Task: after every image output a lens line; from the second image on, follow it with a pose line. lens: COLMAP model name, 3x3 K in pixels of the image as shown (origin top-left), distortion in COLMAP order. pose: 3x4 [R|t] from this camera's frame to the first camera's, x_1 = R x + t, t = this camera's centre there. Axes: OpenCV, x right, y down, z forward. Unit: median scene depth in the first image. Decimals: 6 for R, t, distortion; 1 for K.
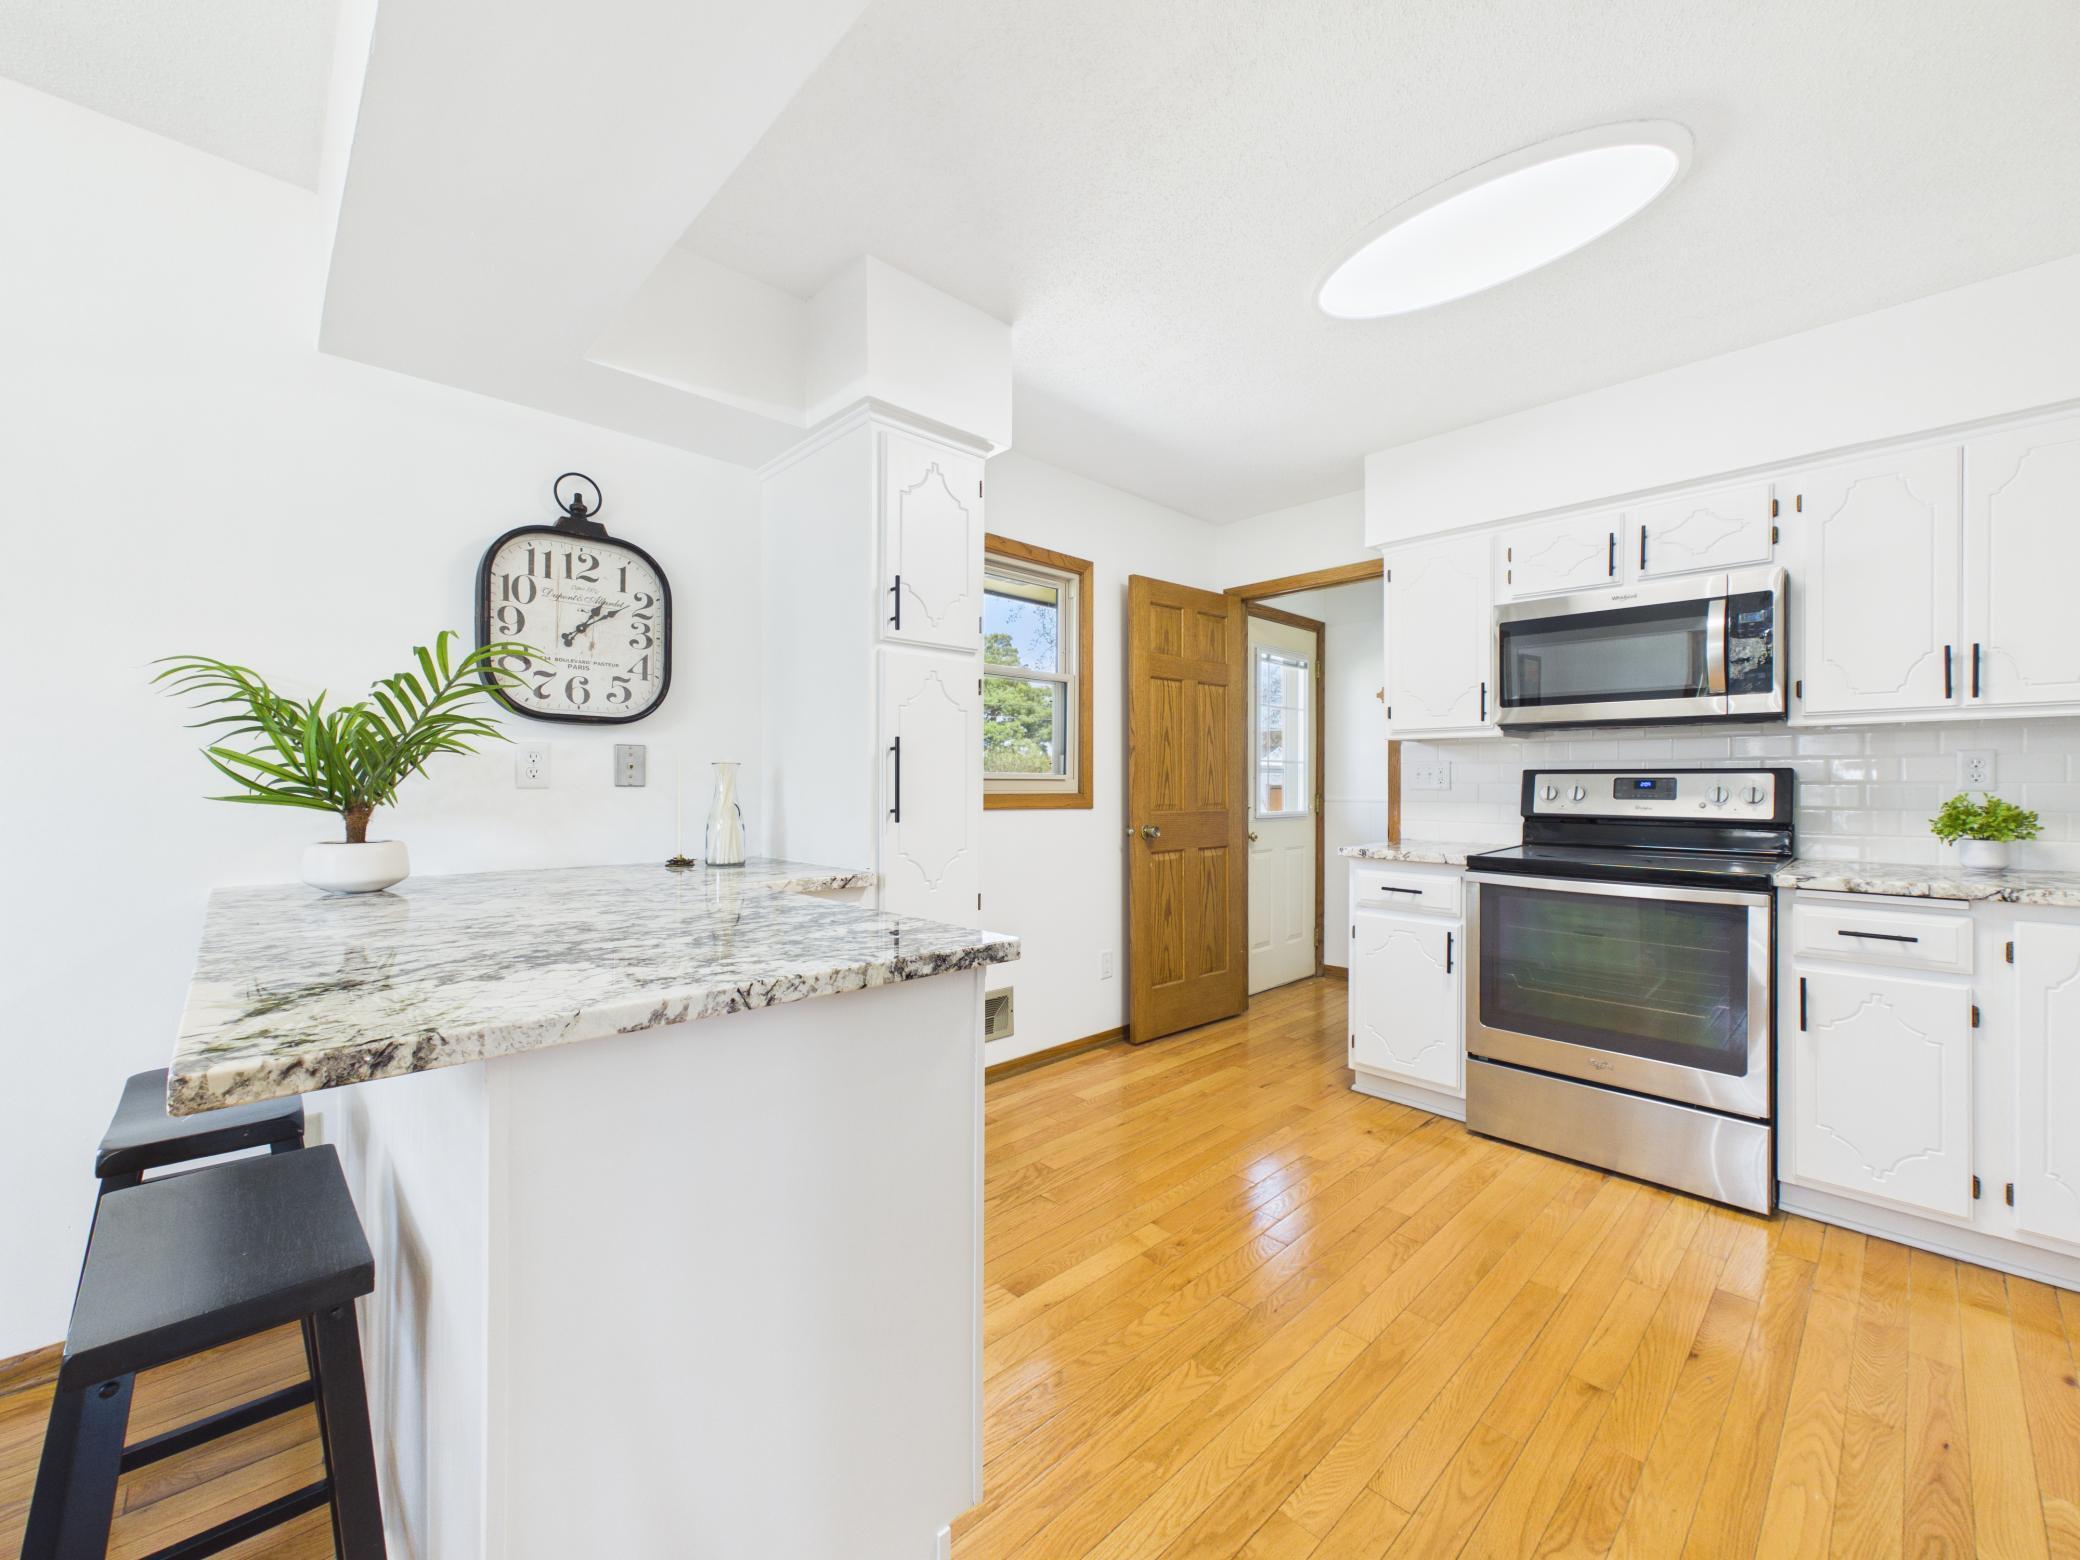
lens RADIAL K [[840.9, 0, 1041.4], [0, 840.9, 780.5], [0, 0, 1]] dist [-0.002020, -0.000136]
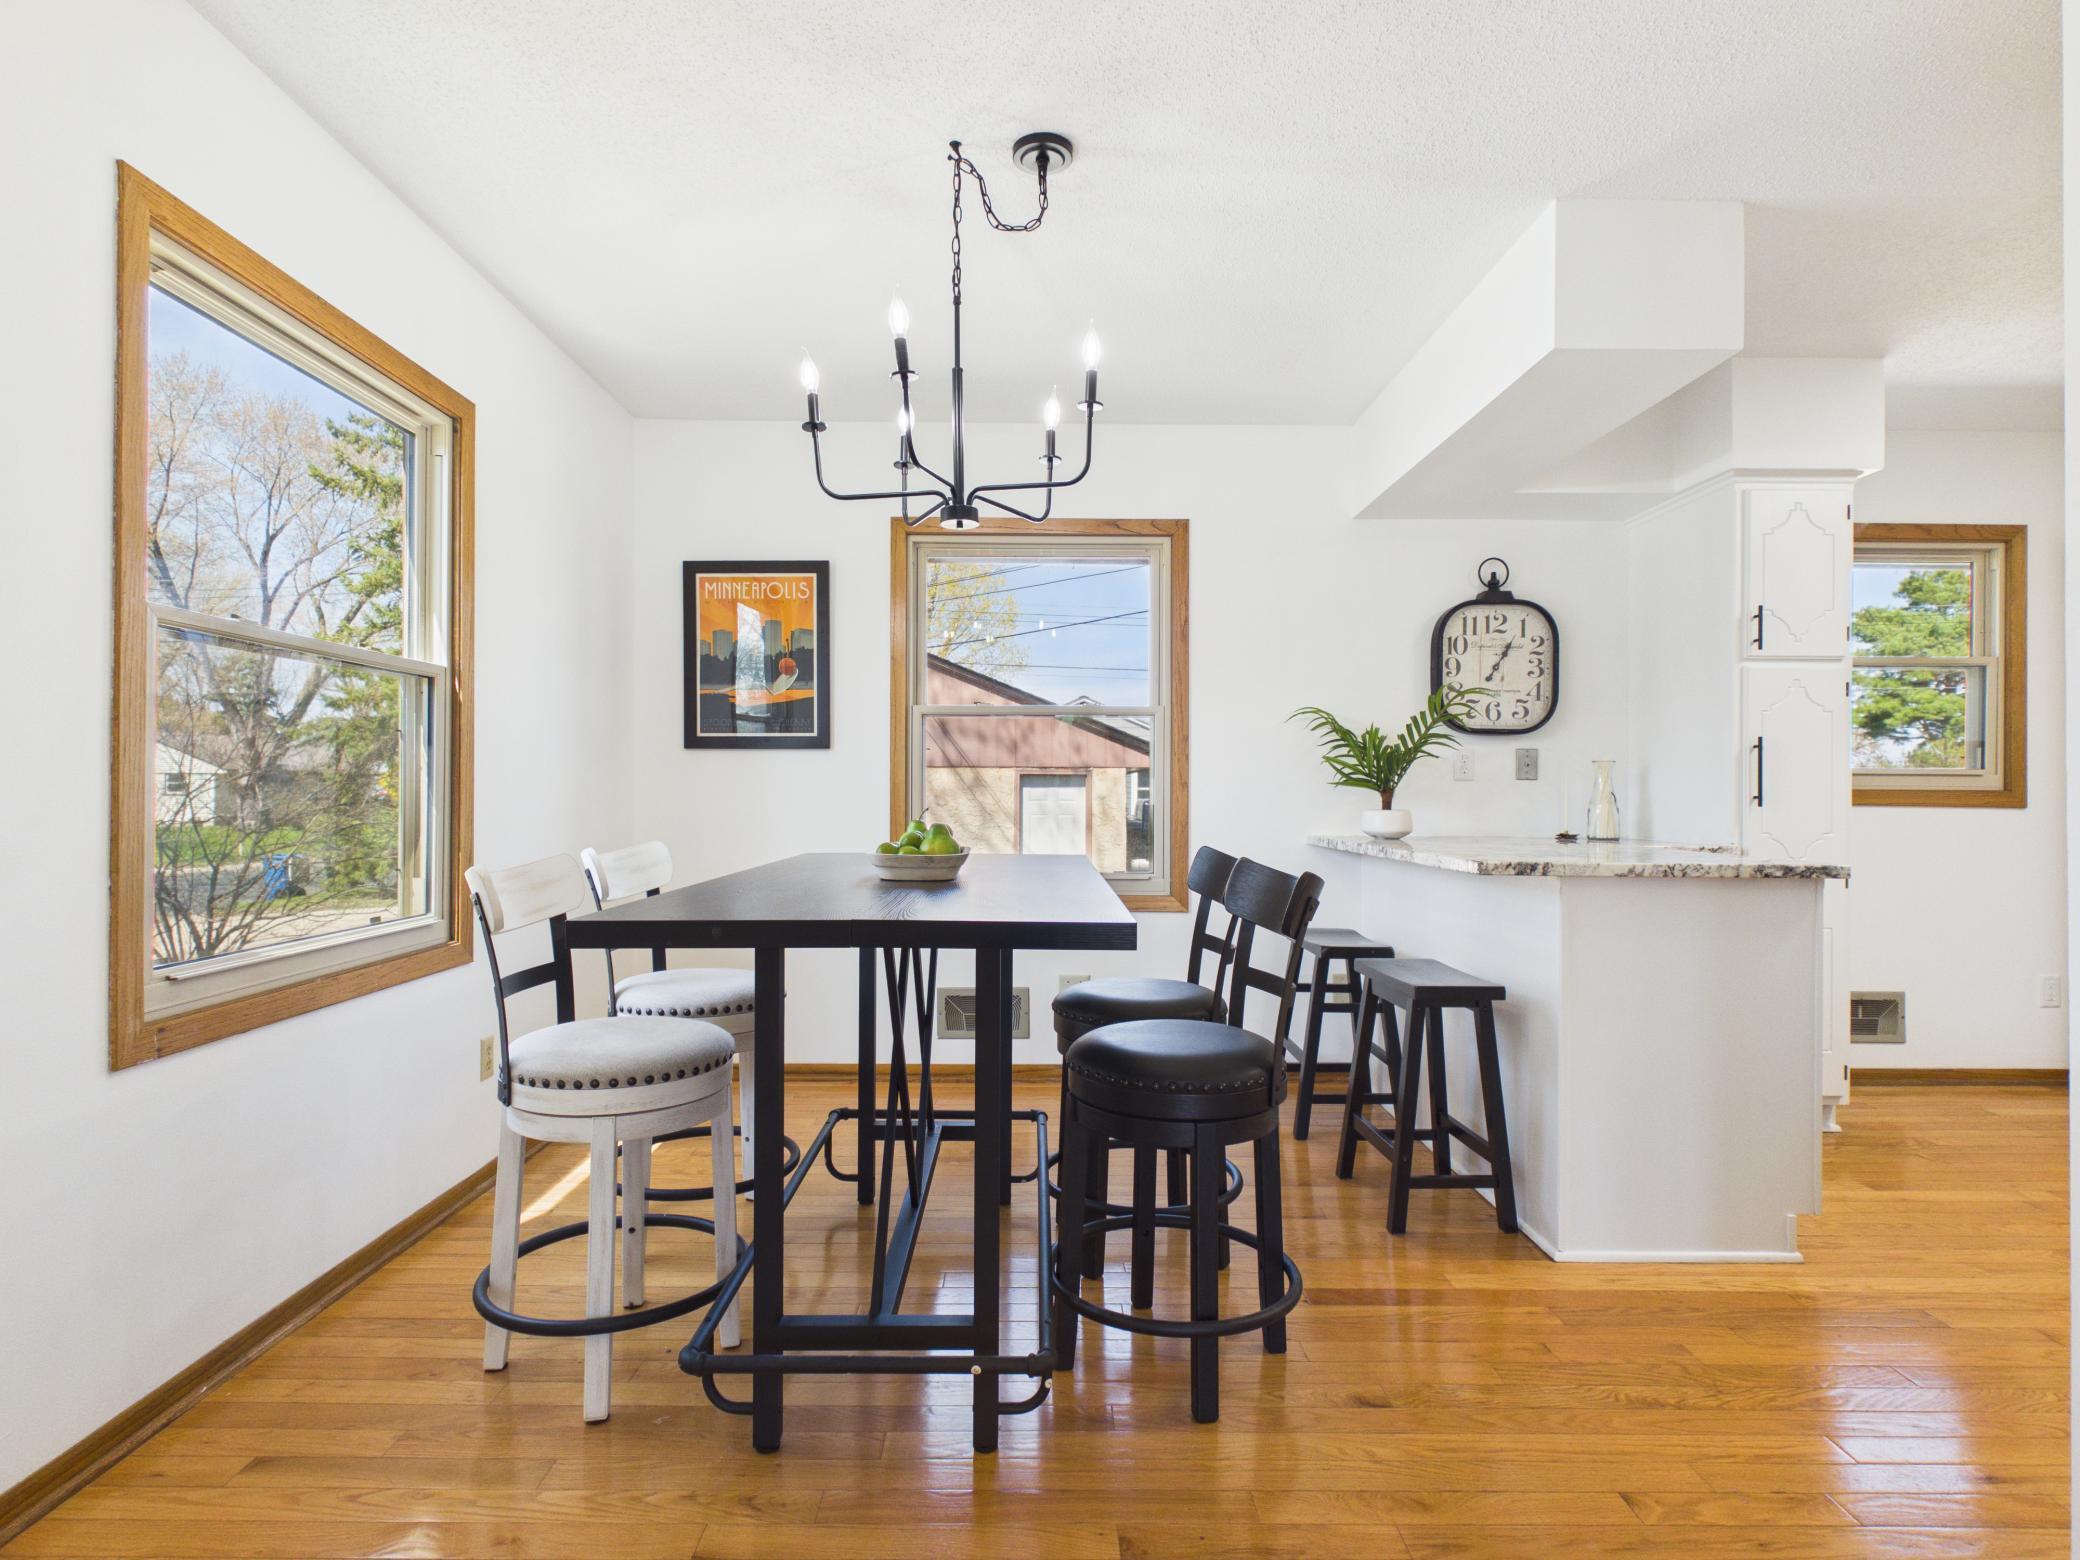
lens RADIAL K [[1082.0, 0, 1040.3], [0, 1082.0, 785.9], [0, 0, 1]] dist [-0.002067, 0.001096]
pose [[0.725300, -0.000370, -0.688433, 0.149437], [-0.002018, 0.999994, -0.002664, 0.025031], [0.688430, 0.003322, 0.725295, -0.846990]]
